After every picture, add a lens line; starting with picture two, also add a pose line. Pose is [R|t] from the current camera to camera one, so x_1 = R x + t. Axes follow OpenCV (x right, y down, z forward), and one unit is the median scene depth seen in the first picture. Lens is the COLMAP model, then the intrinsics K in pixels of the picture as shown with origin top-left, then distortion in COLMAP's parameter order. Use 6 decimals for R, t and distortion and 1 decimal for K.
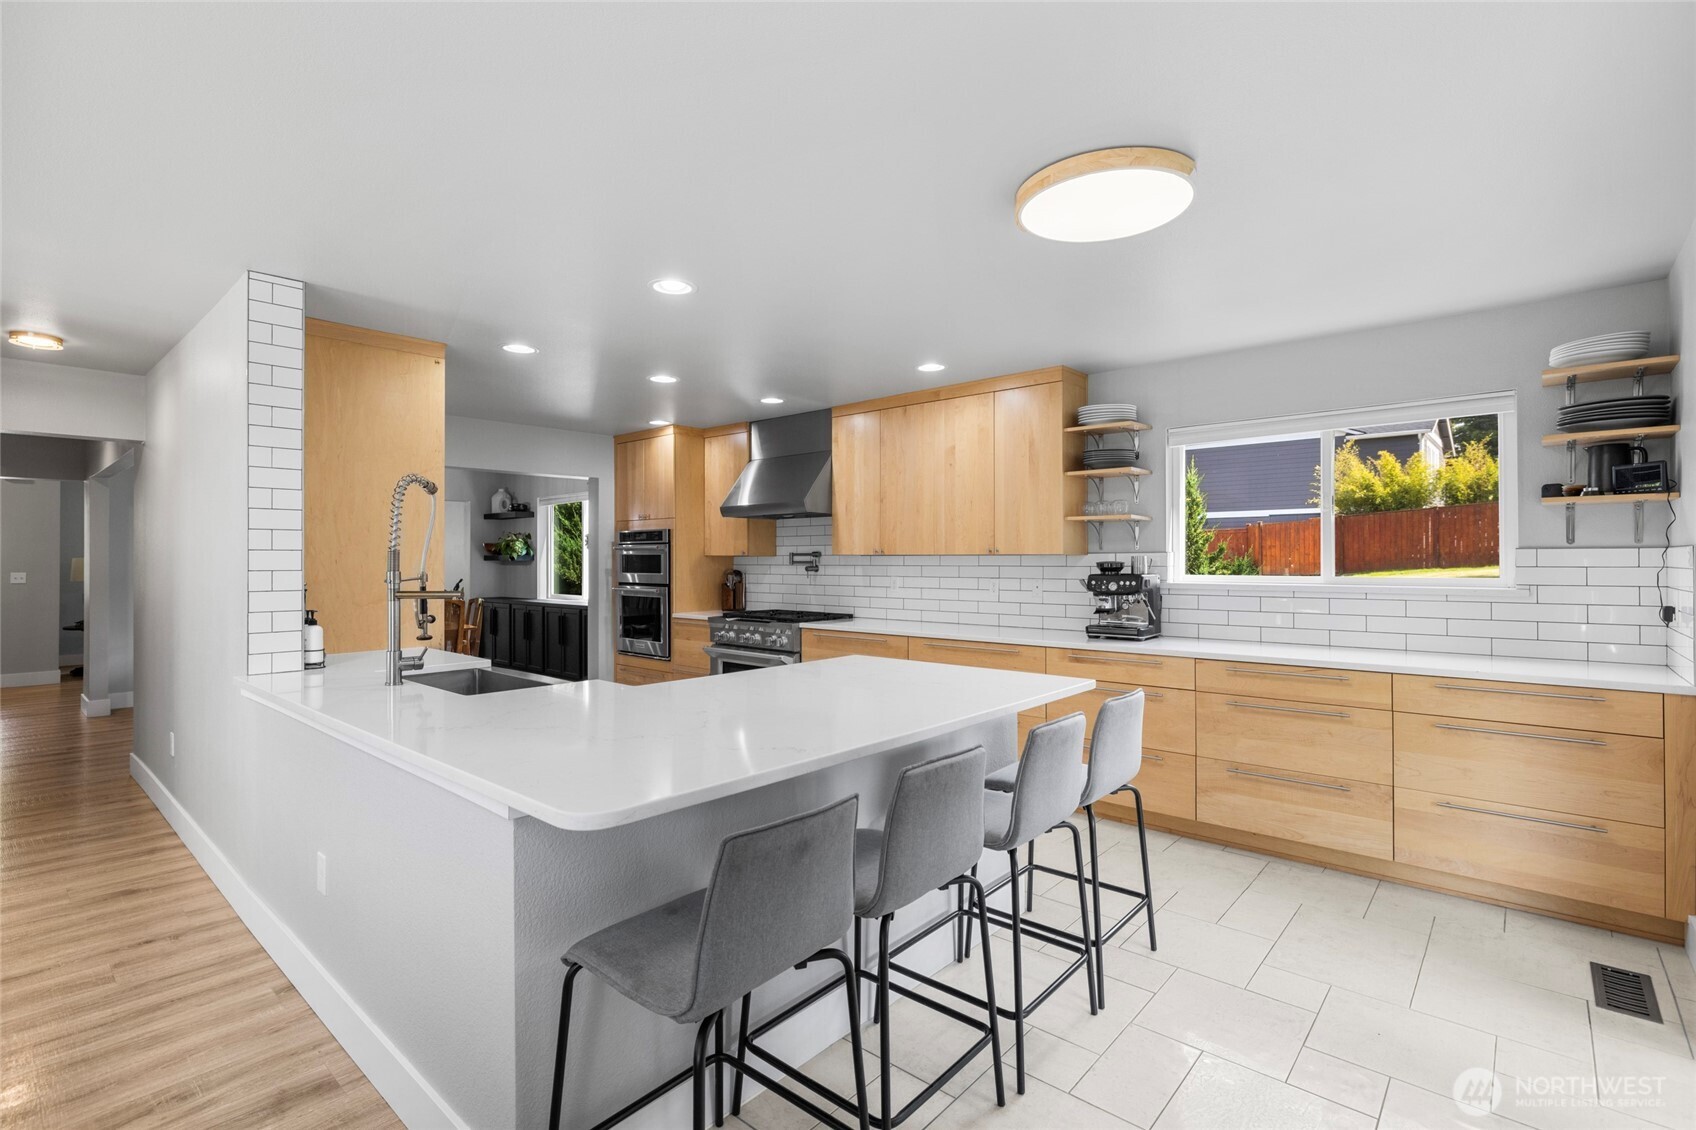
lens RADIAL K [[775.5, 0, 848.0], [0, 775.5, 565.0], [0, 0, 1]] dist [0.001699, 0.000254]
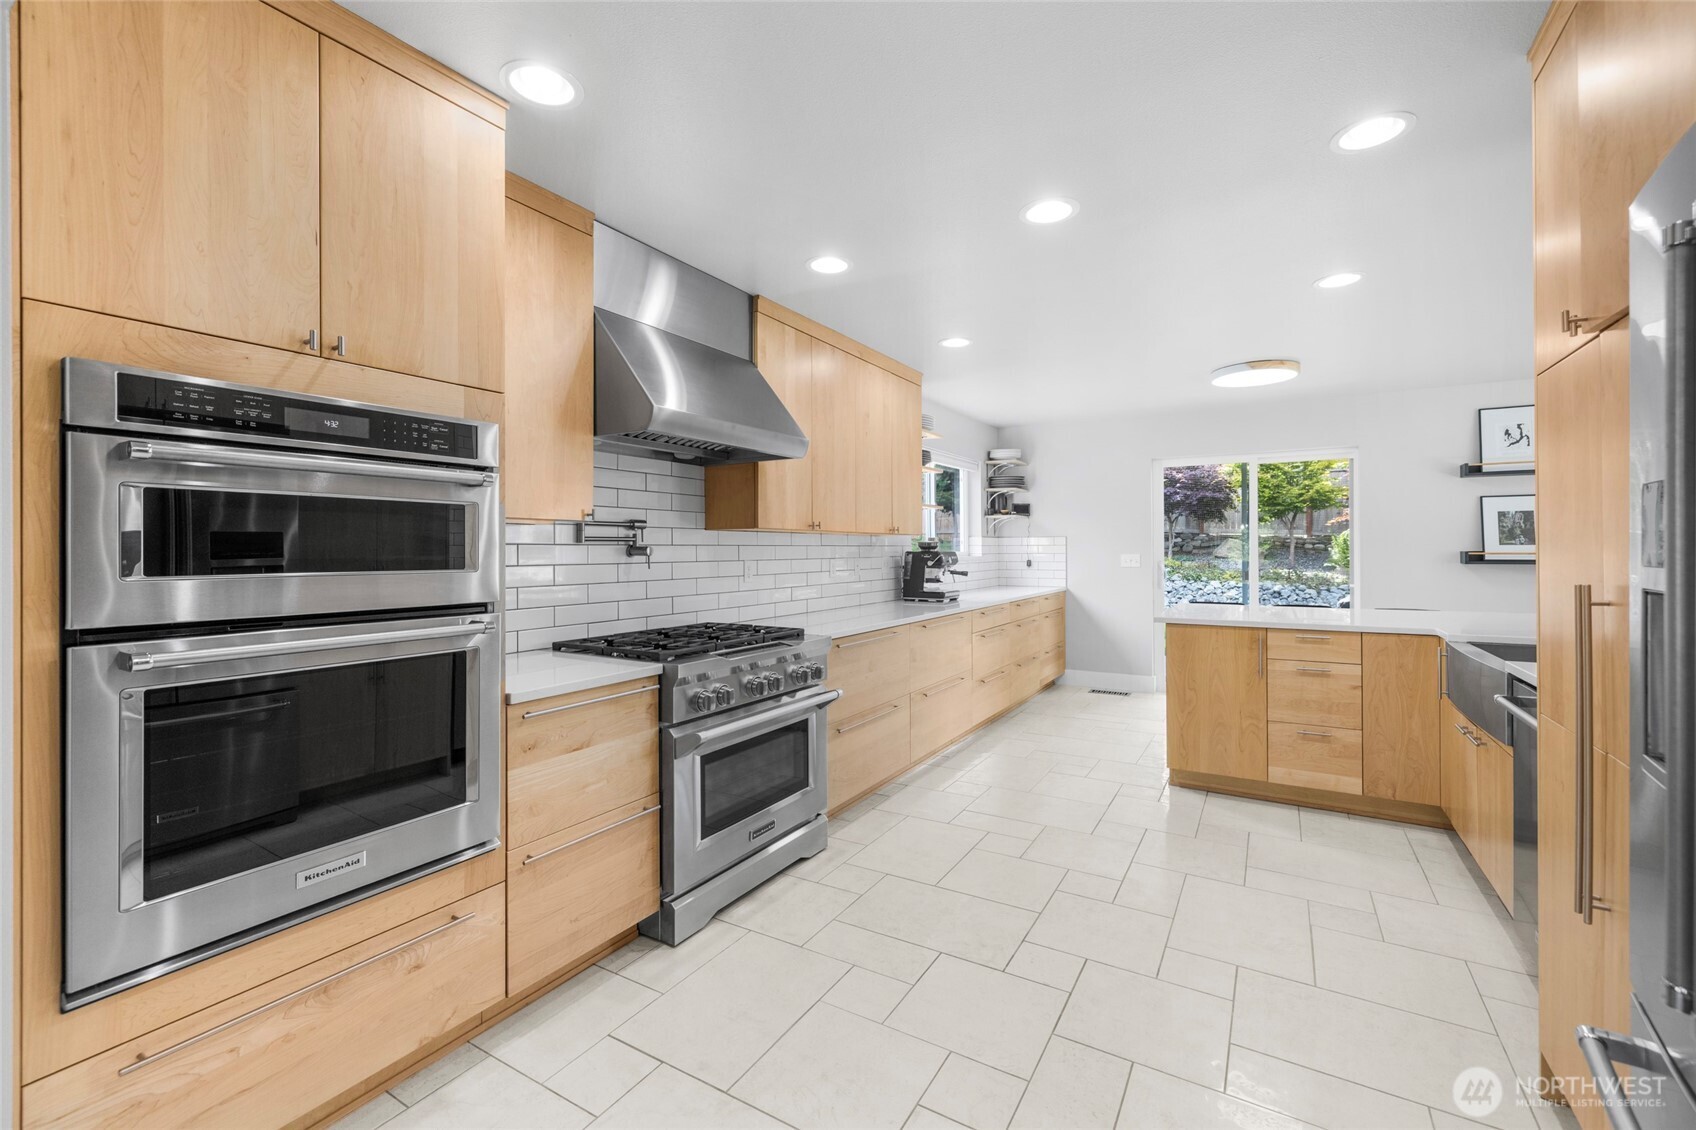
lens RADIAL K [[720.3, 0, 845.6], [0, 720.3, 552.3], [0, 0, 1]] dist [0.001934, 0.000192]
pose [[-0.181946, -0.002947, 0.983304, -0.720229], [0.009508, 0.999943, 0.004756, 0.005809], [-0.983263, 0.010214, -0.181907, 1.224271]]
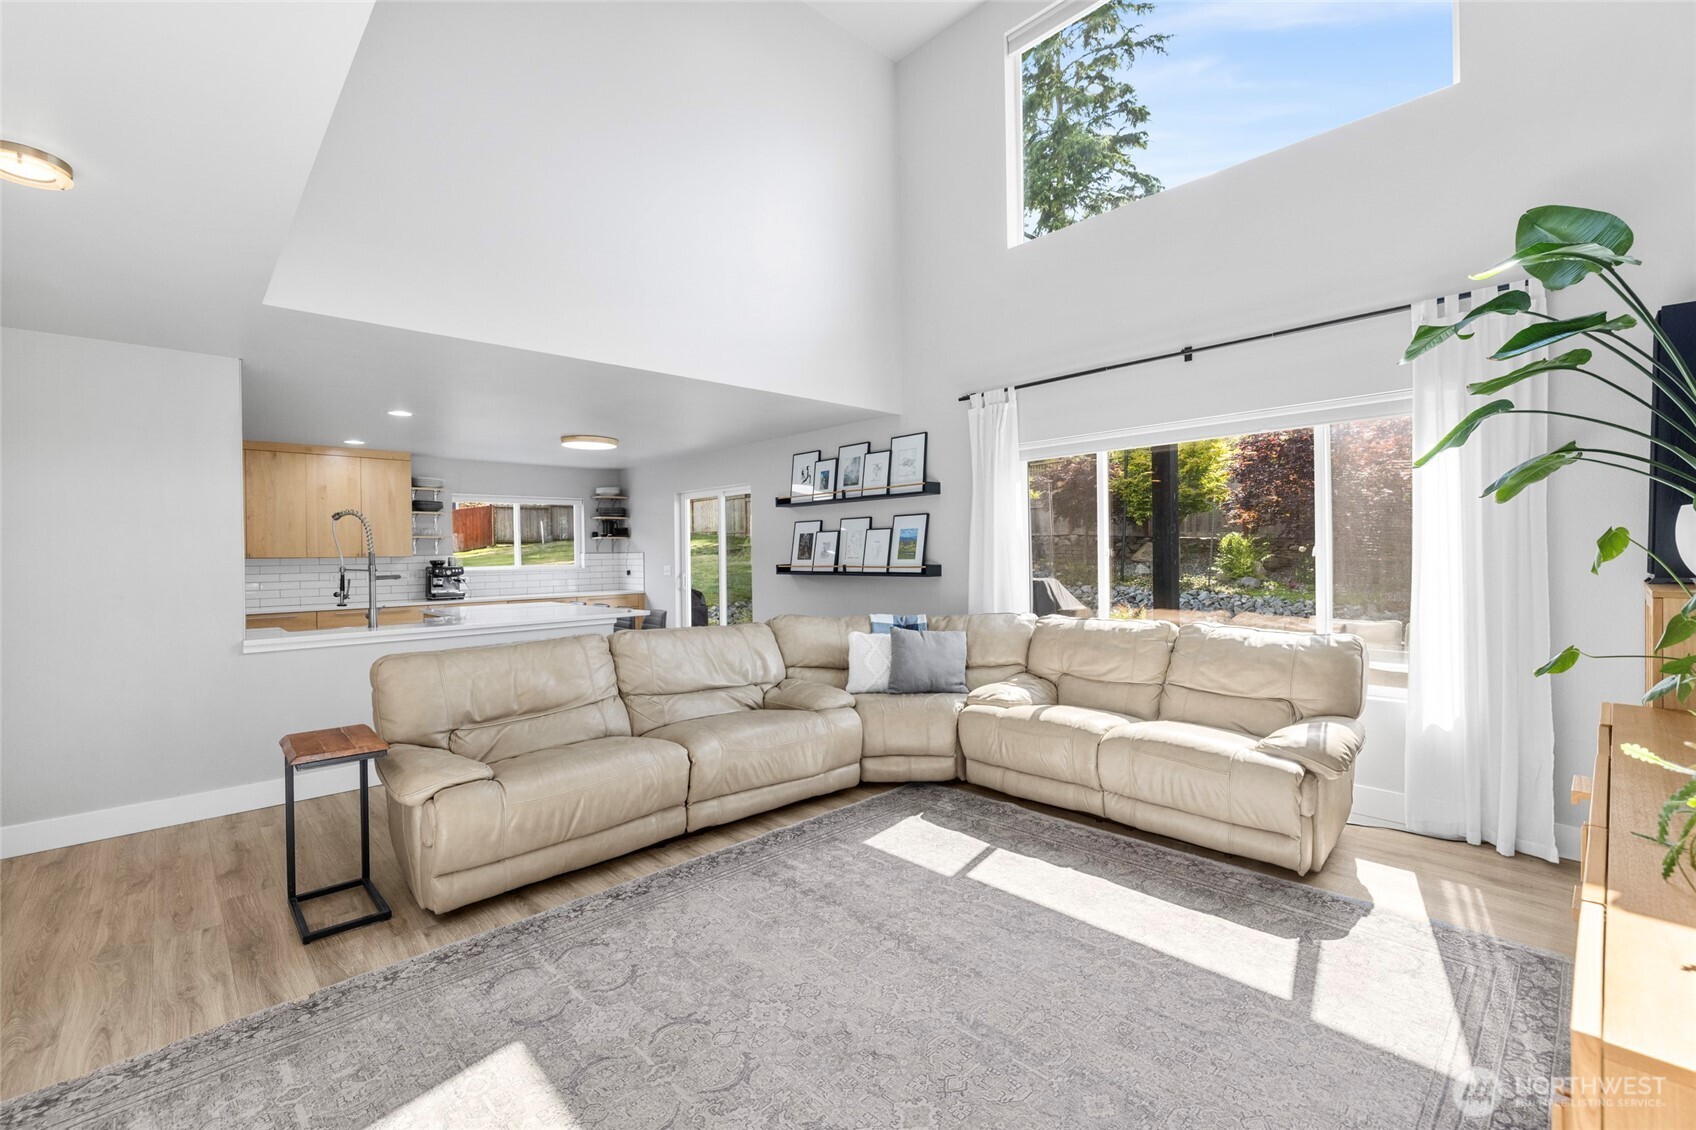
lens RADIAL K [[720.3, 0, 845.6], [0, 720.3, 552.3], [0, 0, 1]] dist [0.001934, 0.000192]
pose [[0.090103, 0.001759, 0.995931, -1.217911], [0.019774, 0.999798, -0.003555, 0.001977], [-0.995736, 0.020014, 0.090051, -0.149417]]
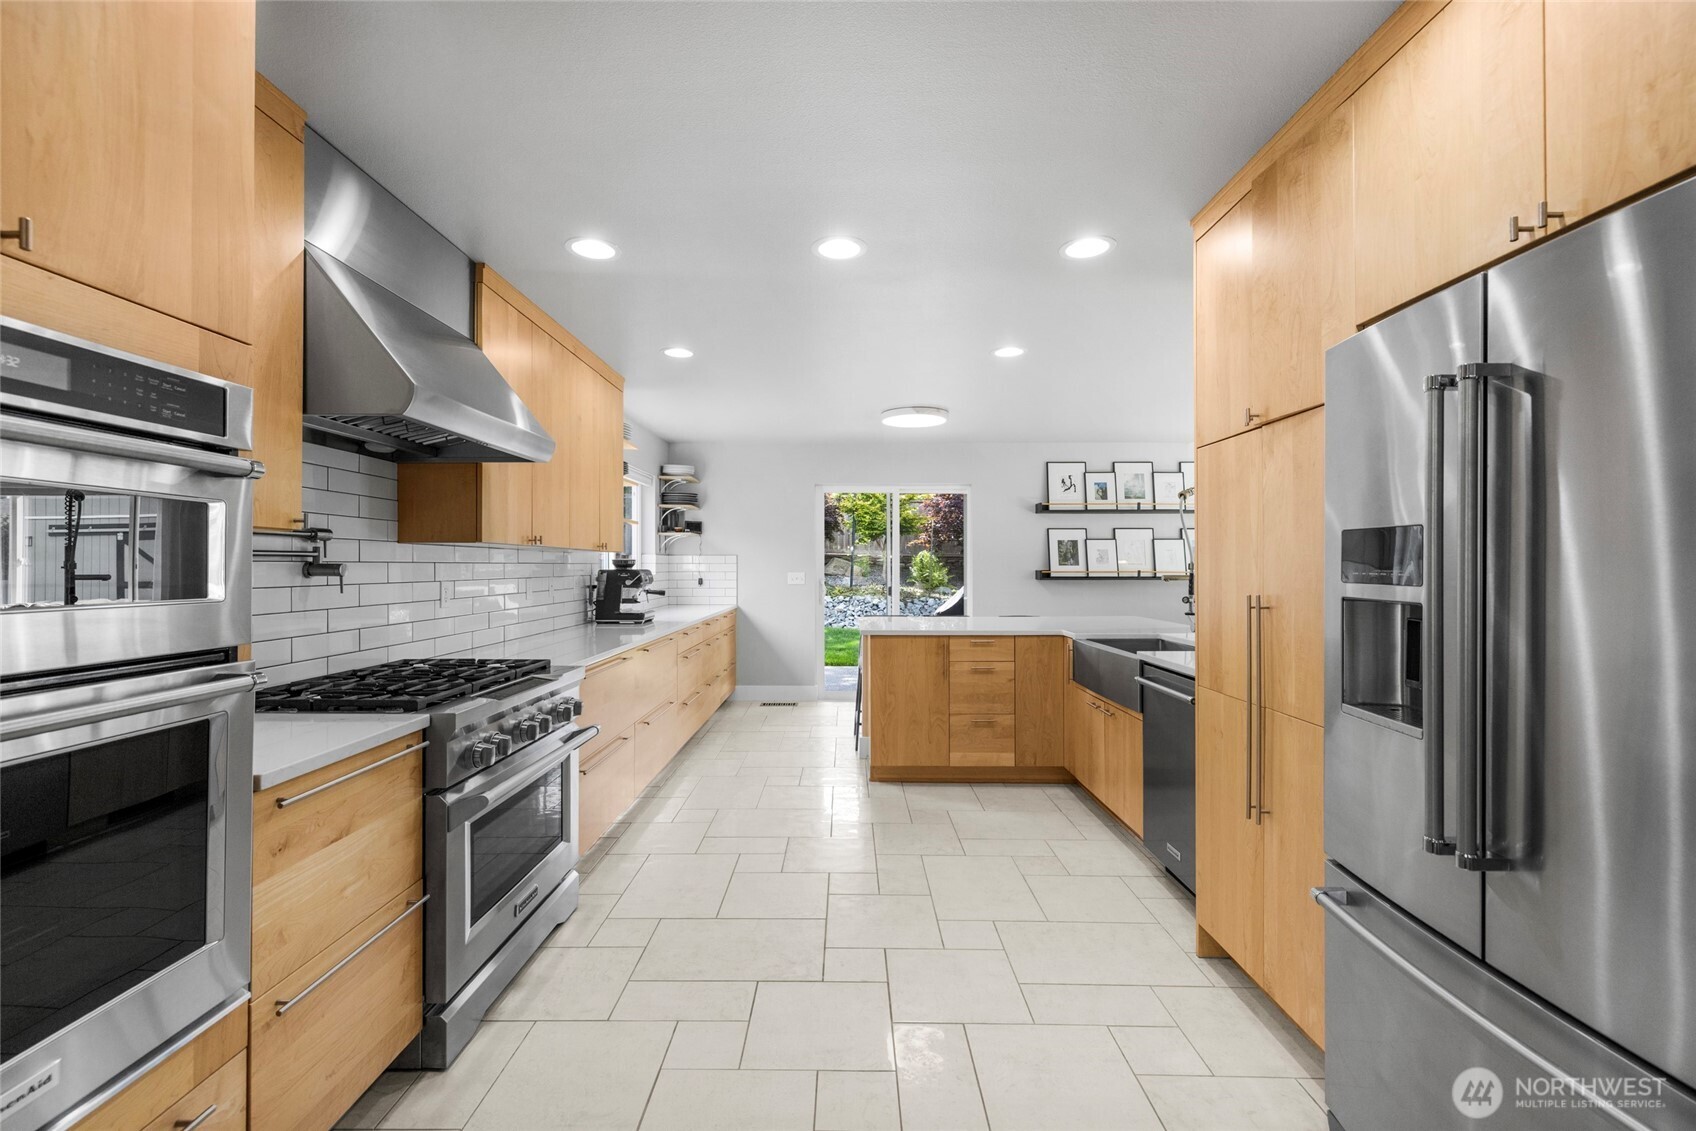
lens RADIAL K [[737.4, 0, 843.1], [0, 737.4, 566.2], [0, 0, 1]] dist [0.002621, 0.000255]
pose [[-0.655869, 0.000068, 0.754875, -0.660333], [0.004516, 0.999982, 0.003834, 0.003280], [-0.754862, 0.005924, -0.655857, 1.347985]]
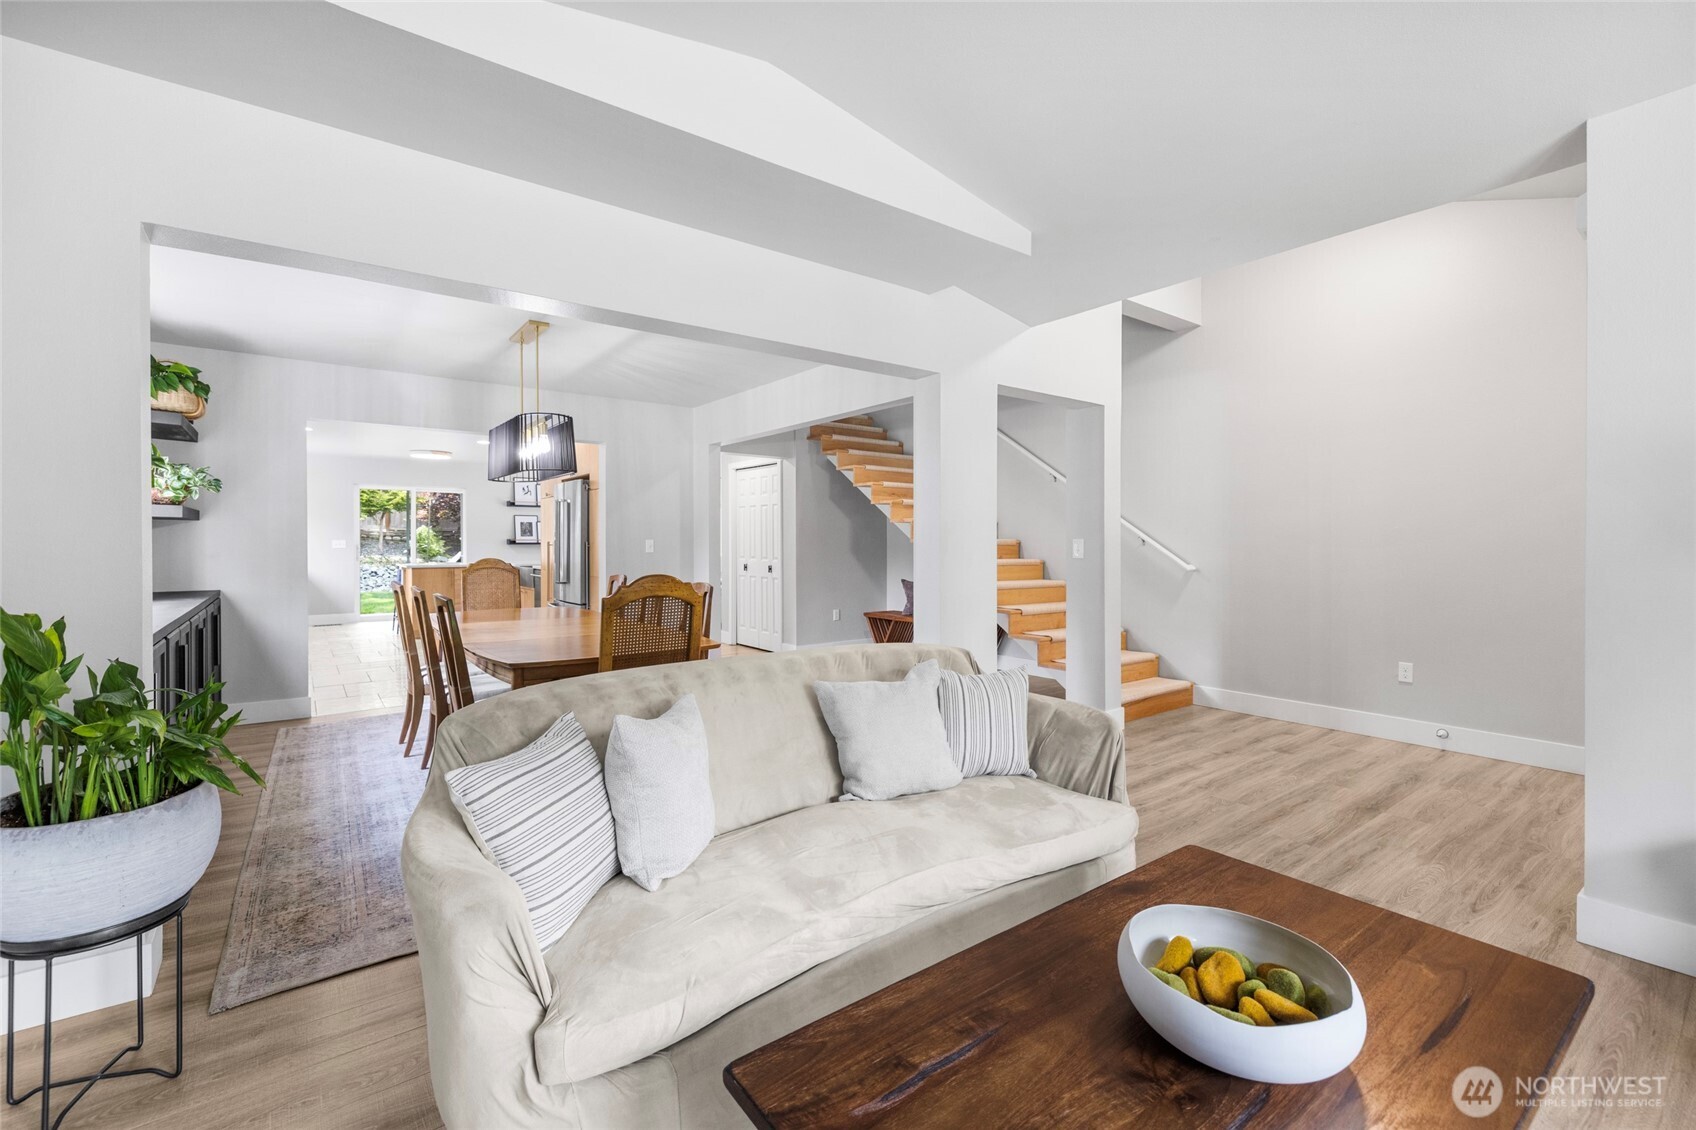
lens RADIAL K [[720.3, 0, 845.6], [0, 720.3, 552.3], [0, 0, 1]] dist [0.001934, 0.000192]
pose [[-0.980000, -0.003559, 0.198965, -1.457929], [0.000382, 0.999805, 0.019764, 0.015293], [-0.198996, 0.019445, -0.979807, 2.319618]]
